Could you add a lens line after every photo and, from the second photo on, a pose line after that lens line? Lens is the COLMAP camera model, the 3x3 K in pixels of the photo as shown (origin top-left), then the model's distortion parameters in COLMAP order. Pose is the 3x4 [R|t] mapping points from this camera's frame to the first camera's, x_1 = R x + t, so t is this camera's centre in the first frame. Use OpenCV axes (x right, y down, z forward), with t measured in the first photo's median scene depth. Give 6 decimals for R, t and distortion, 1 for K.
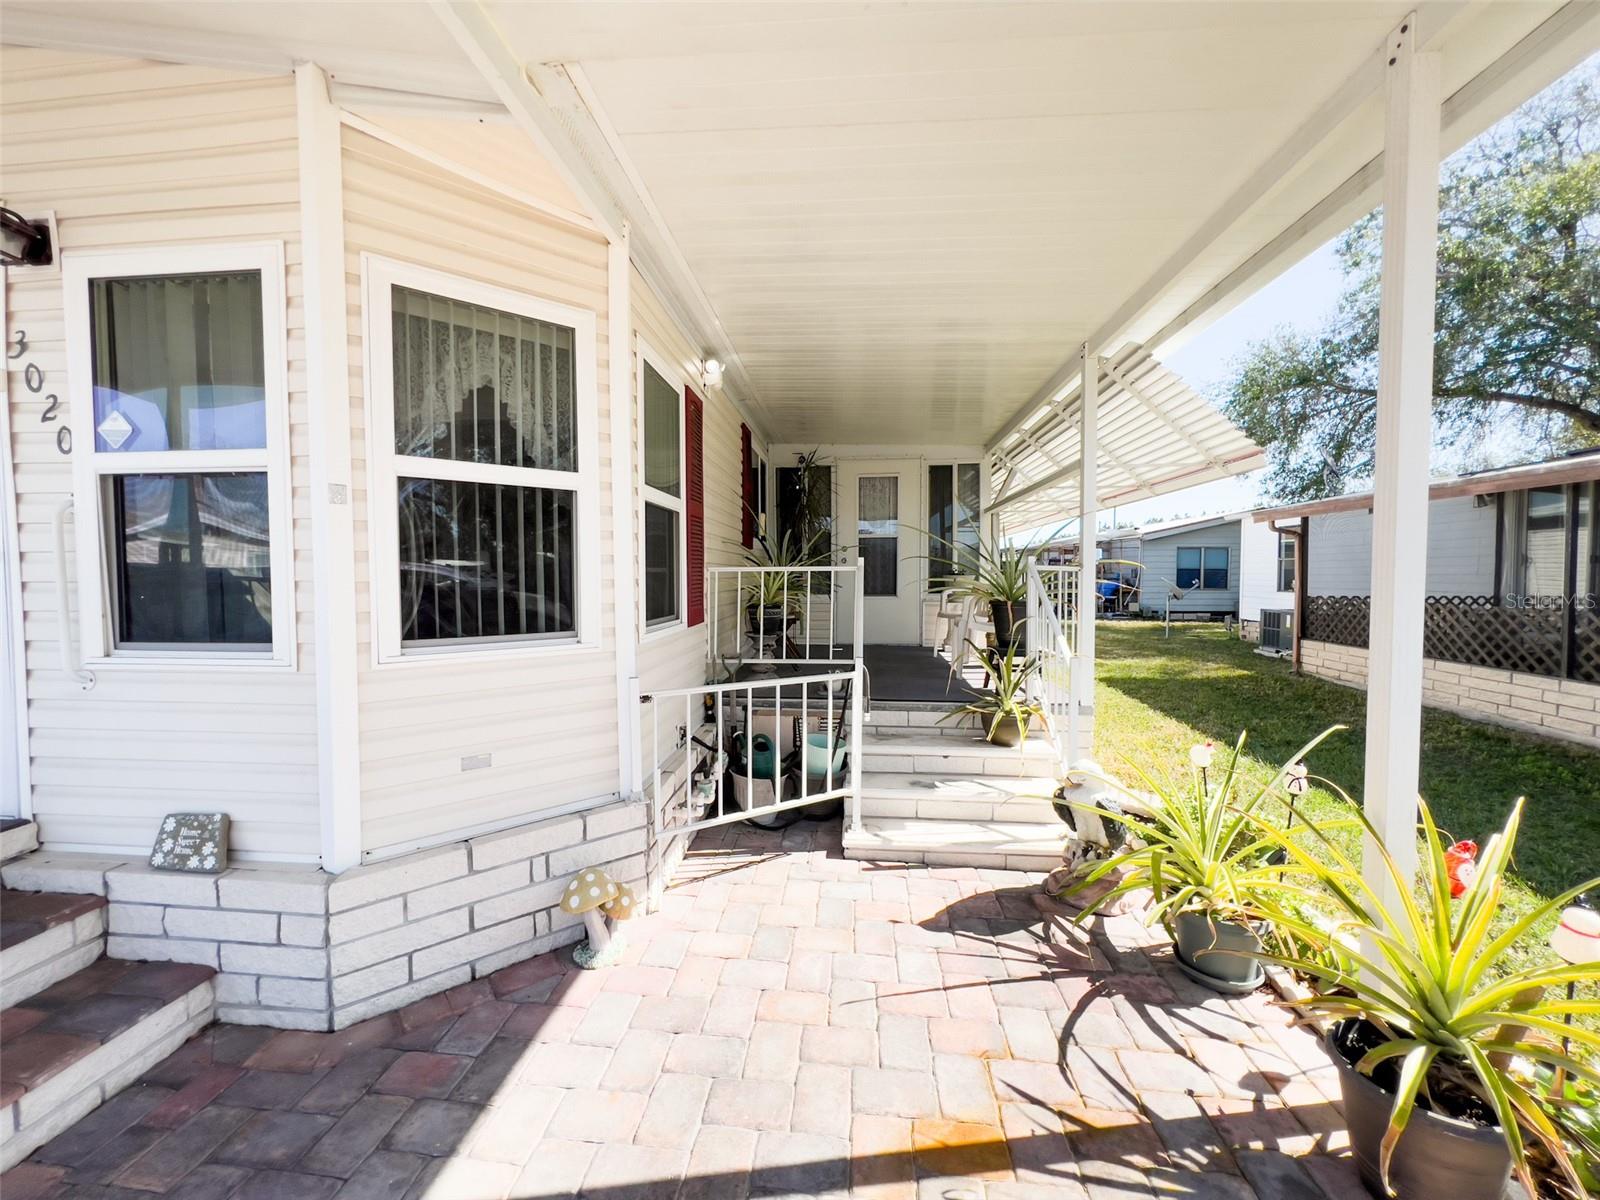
lens RADIAL K [[641.3, 0, 794.3], [0, 641.3, 597.2], [0, 0, 1]] dist [-0.001026, 0.000245]
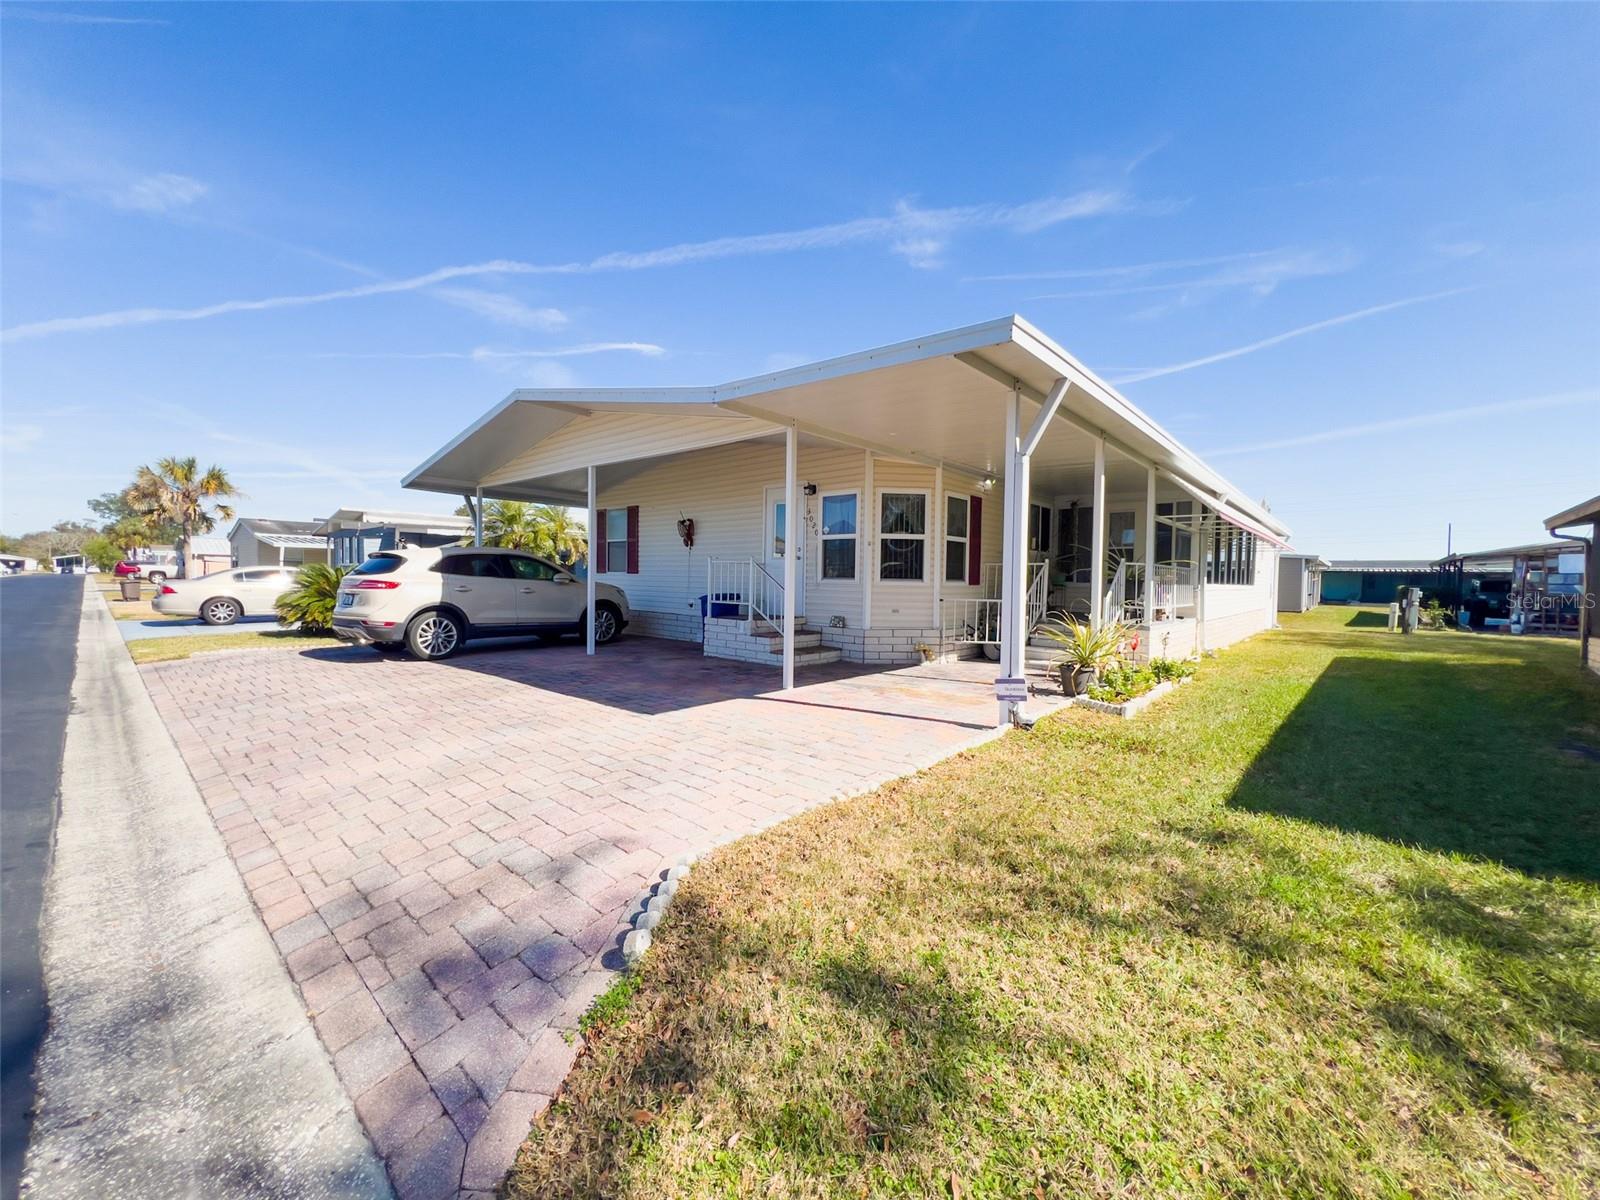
lens RADIAL K [[648.0, 0, 799.0], [0, 648.0, 600.0], [0, 0, 1]] dist [0.003503, -0.000424]
pose [[0.812225, 0.034779, -0.582307, 1.304685], [-0.041365, 0.999142, 0.001977, 0.206692], [0.581876, 0.022481, 0.812967, -2.516225]]
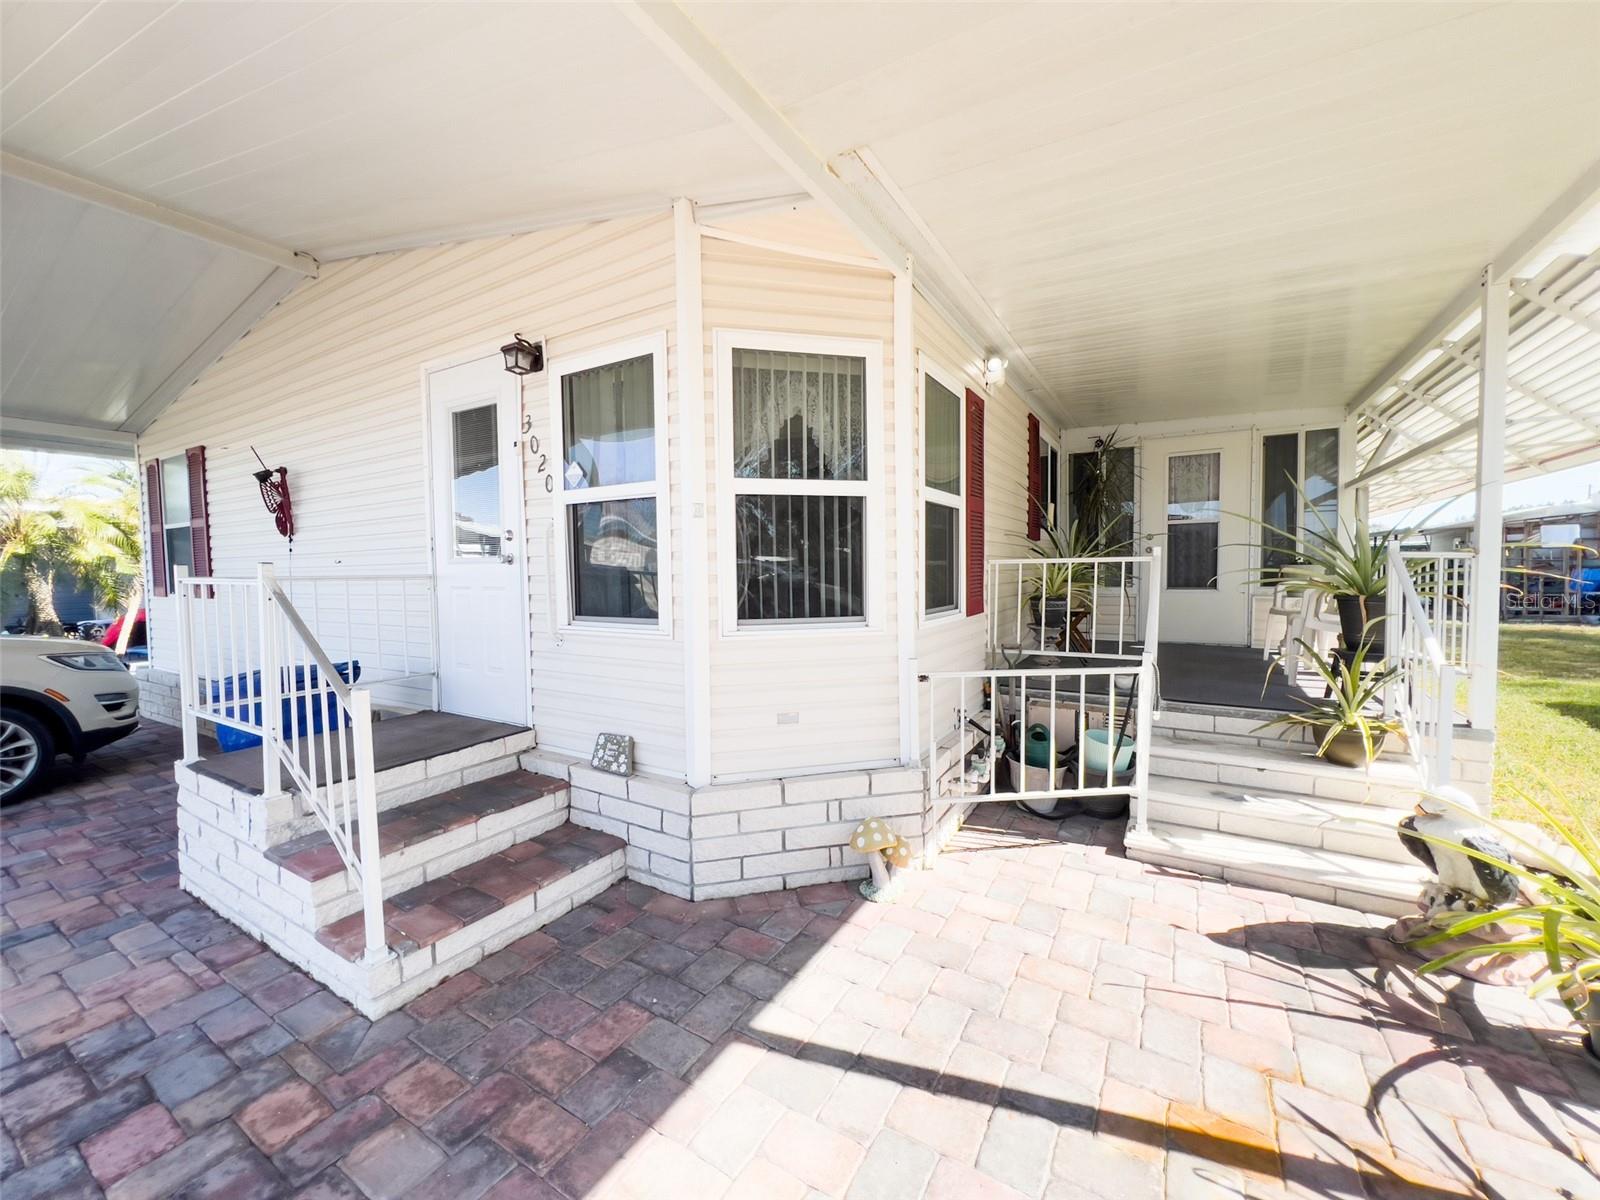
lens RADIAL K [[641.3, 0, 795.8], [0, 641.3, 597.7], [0, 0, 1]] dist [-0.001026, 0.000245]
pose [[0.901897, 0.011448, -0.431799, 0.056772], [-0.006124, 0.999887, 0.013719, 0.003706], [0.431907, -0.009729, 0.901866, -0.121550]]
